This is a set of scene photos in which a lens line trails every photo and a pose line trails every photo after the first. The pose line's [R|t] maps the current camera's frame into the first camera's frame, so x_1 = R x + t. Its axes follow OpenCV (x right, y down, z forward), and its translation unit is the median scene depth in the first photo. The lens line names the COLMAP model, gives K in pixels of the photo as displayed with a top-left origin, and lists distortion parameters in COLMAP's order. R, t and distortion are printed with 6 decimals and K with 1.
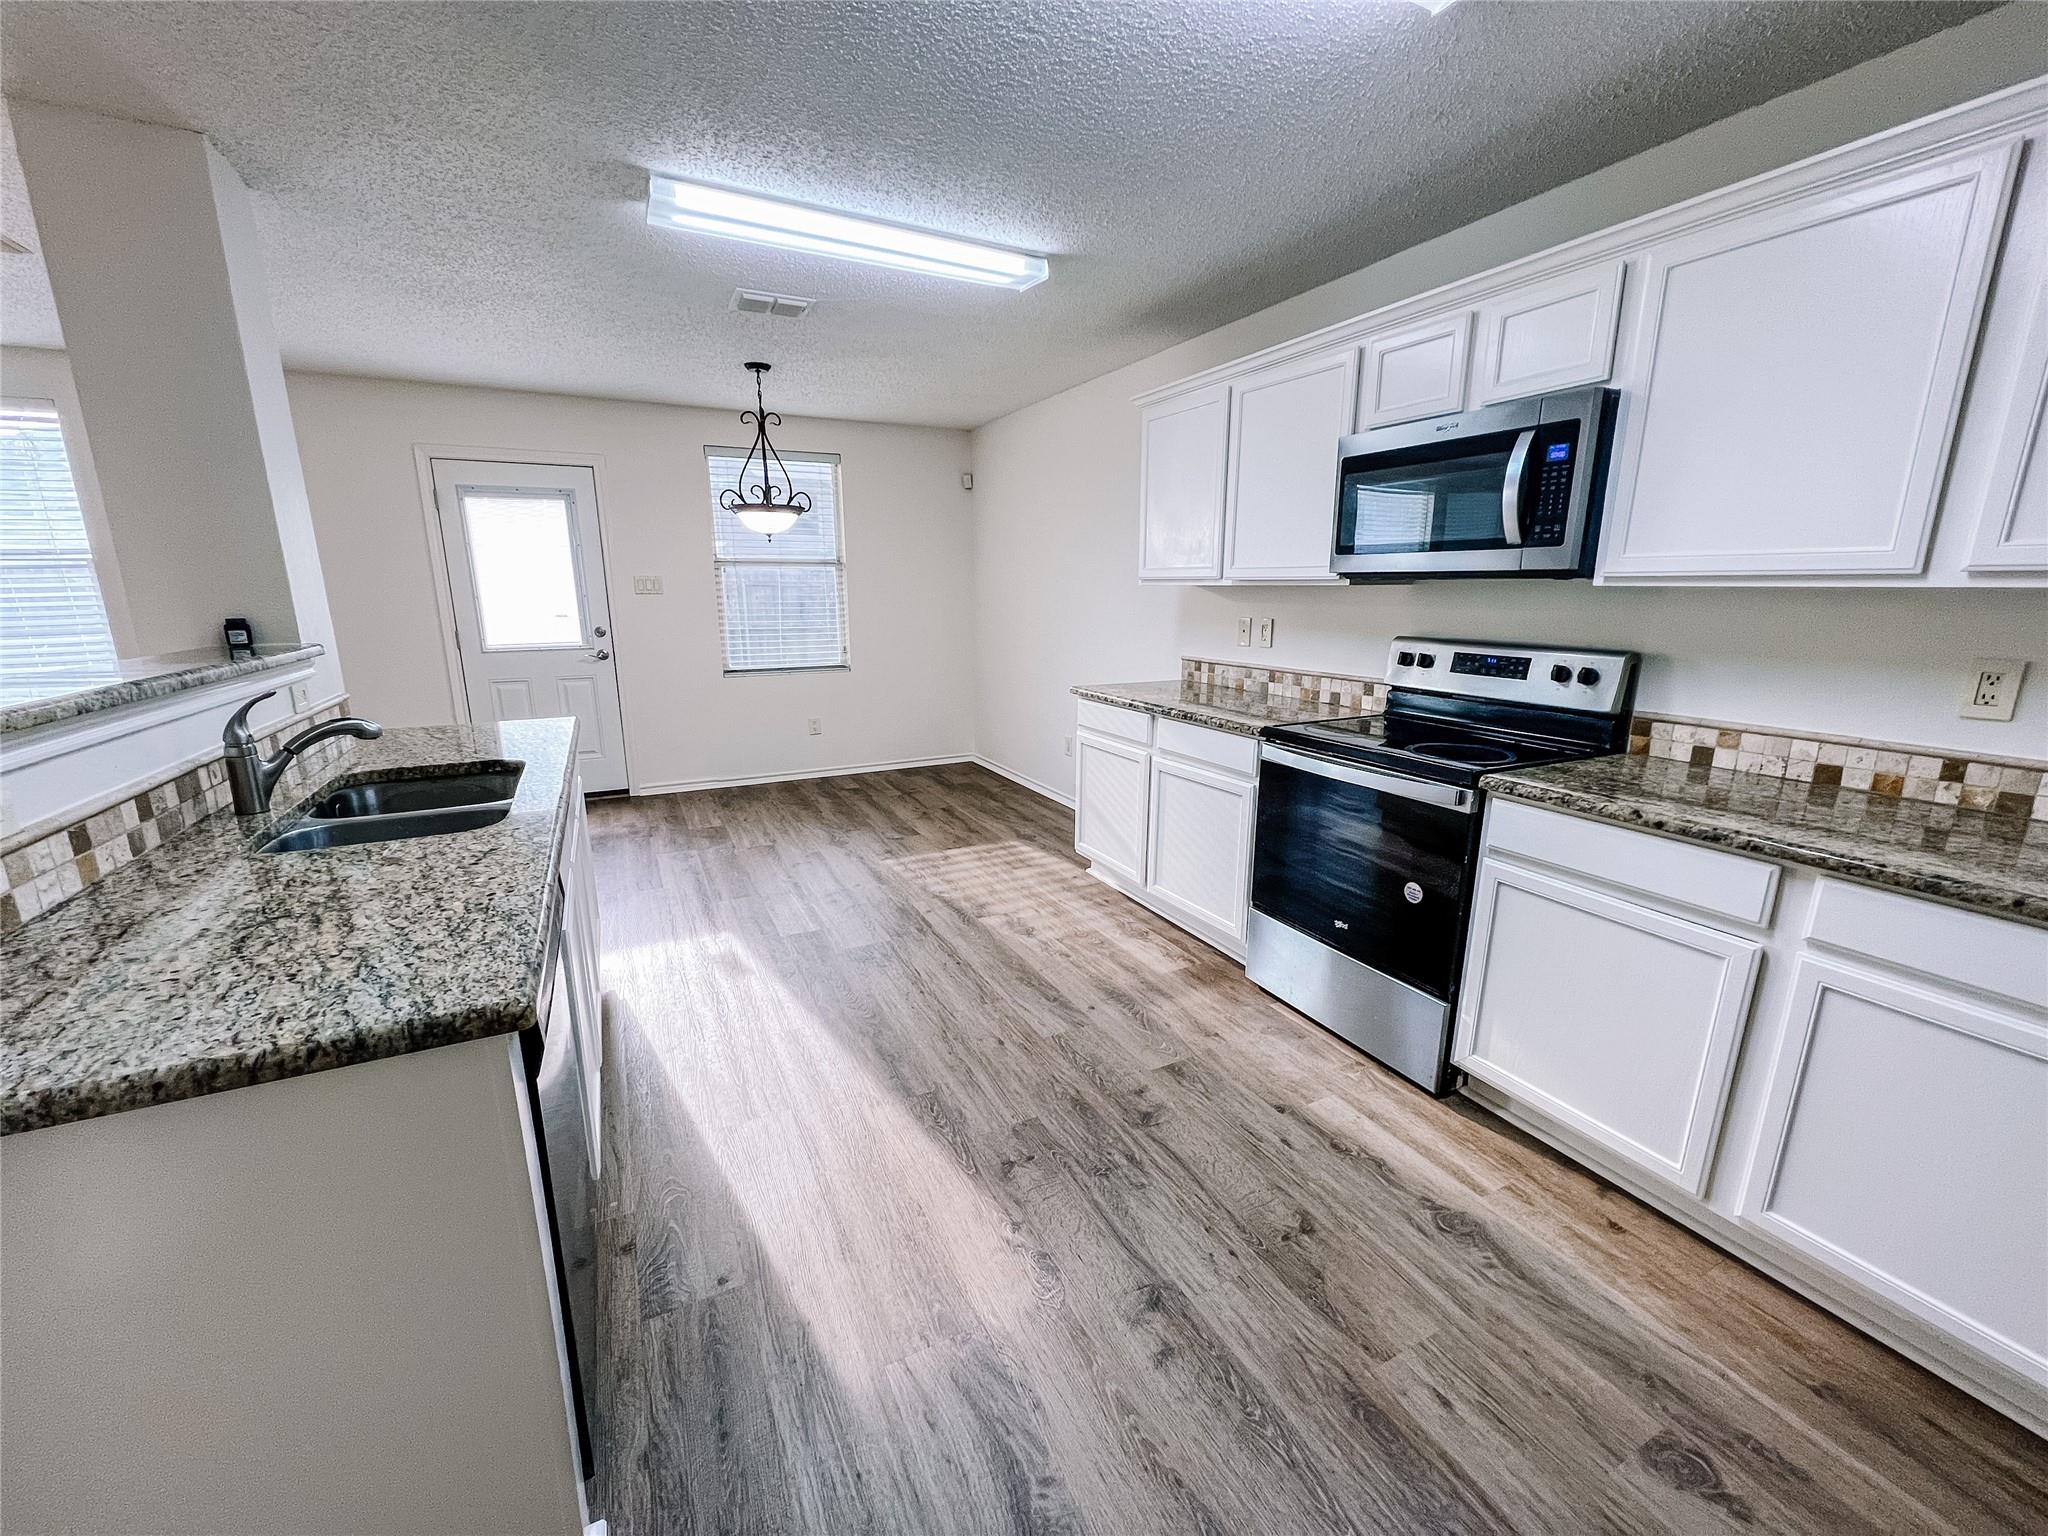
lens RADIAL K [[820.3, 0, 1022.0], [0, 820.3, 770.8], [0, 0, 1]] dist [0.002136, -0.001047]
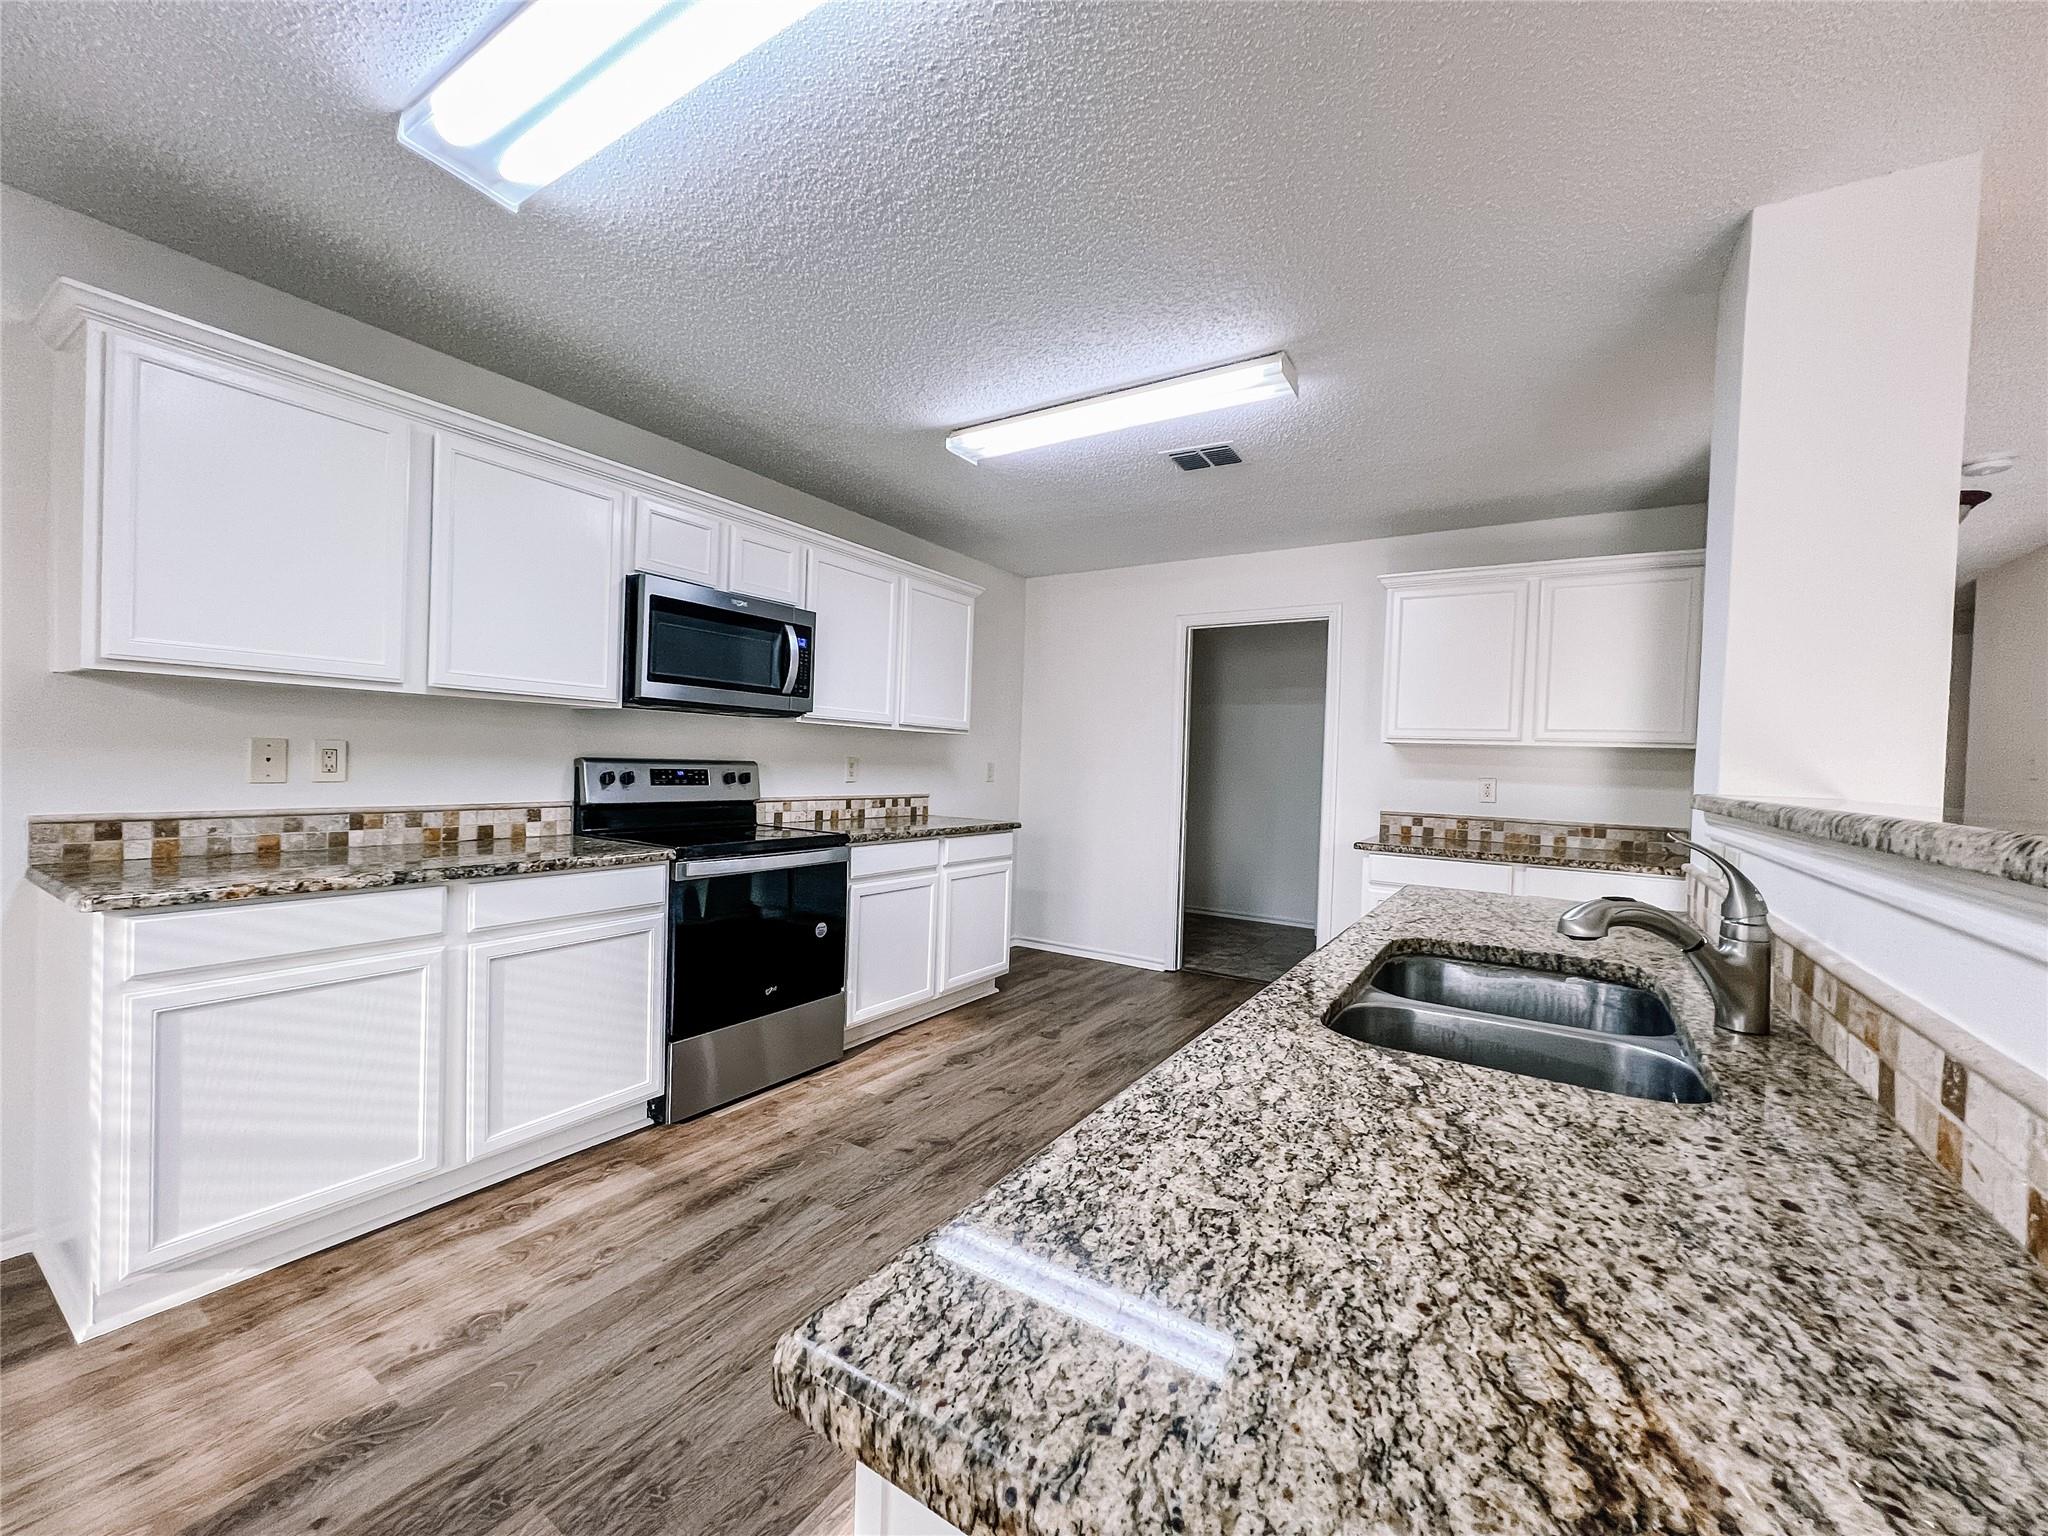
lens RADIAL K [[820.3, 0, 1025.2], [0, 820.3, 771.8], [0, 0, 1]] dist [0.002136, -0.001047]
pose [[-0.509168, -0.025992, 0.860274, -0.804482], [0.160009, 0.979259, 0.124291, -0.209565], [-0.845662, 0.200936, -0.494449, 1.177988]]
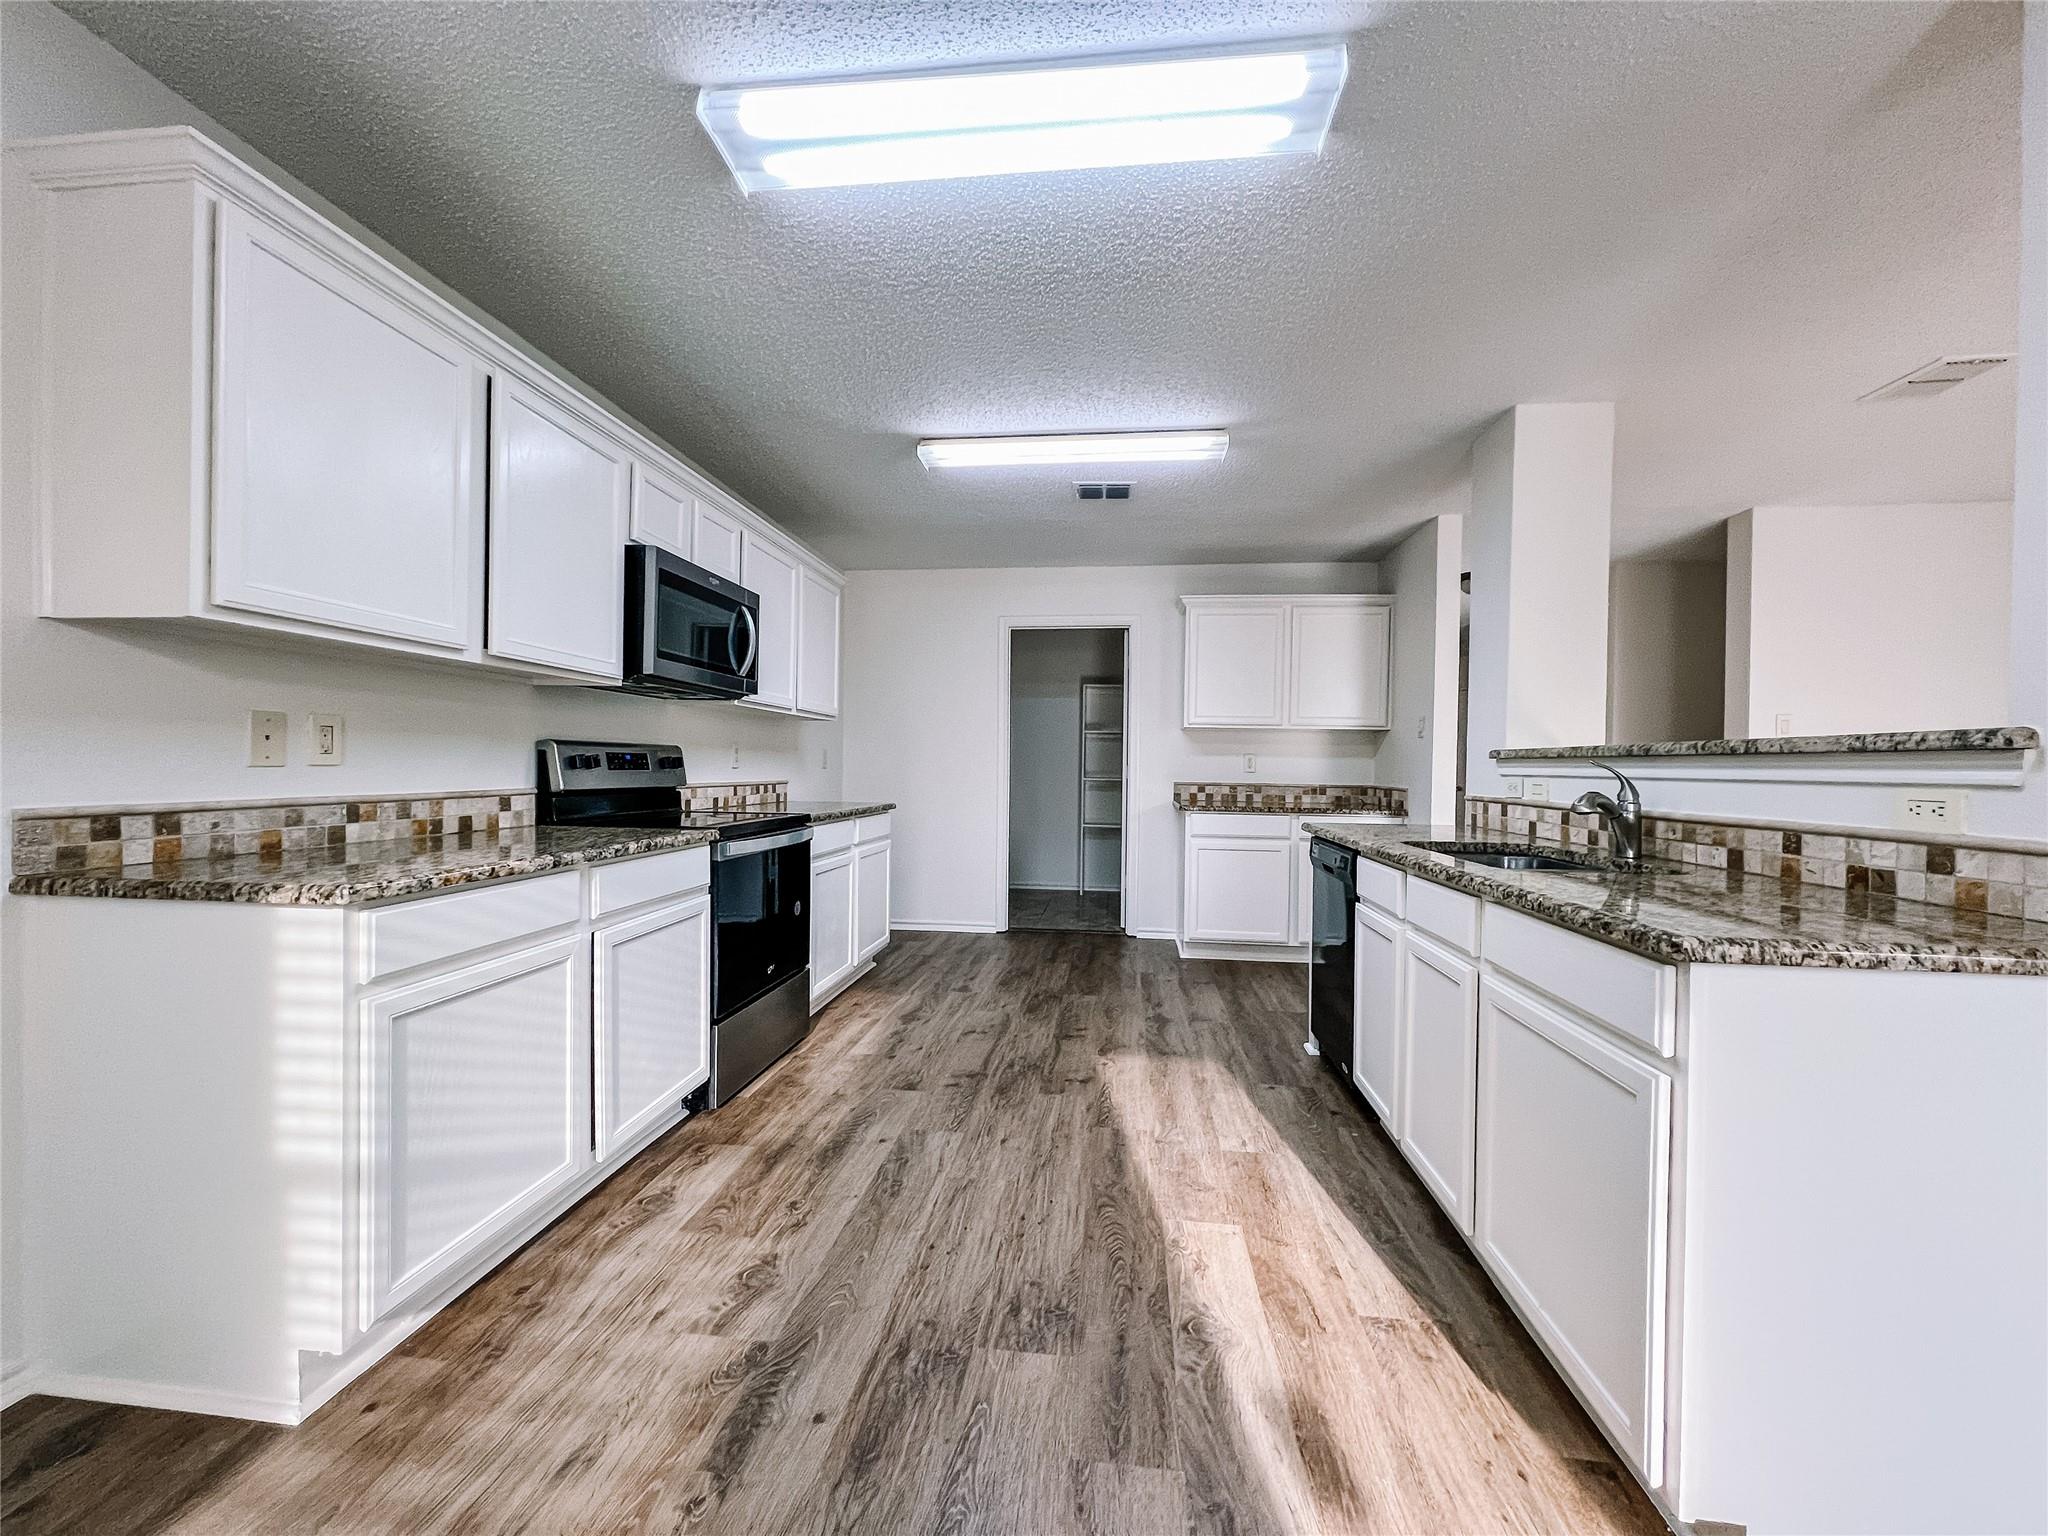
lens RADIAL K [[820.3, 0, 1030.8], [0, 820.3, 769.5], [0, 0, 1]] dist [0.002136, -0.001047]
pose [[-0.838648, -0.011290, 0.544556, -0.574440], [0.109838, 0.975740, 0.189386, -0.279139], [-0.533484, 0.218641, -0.817063, 1.669960]]
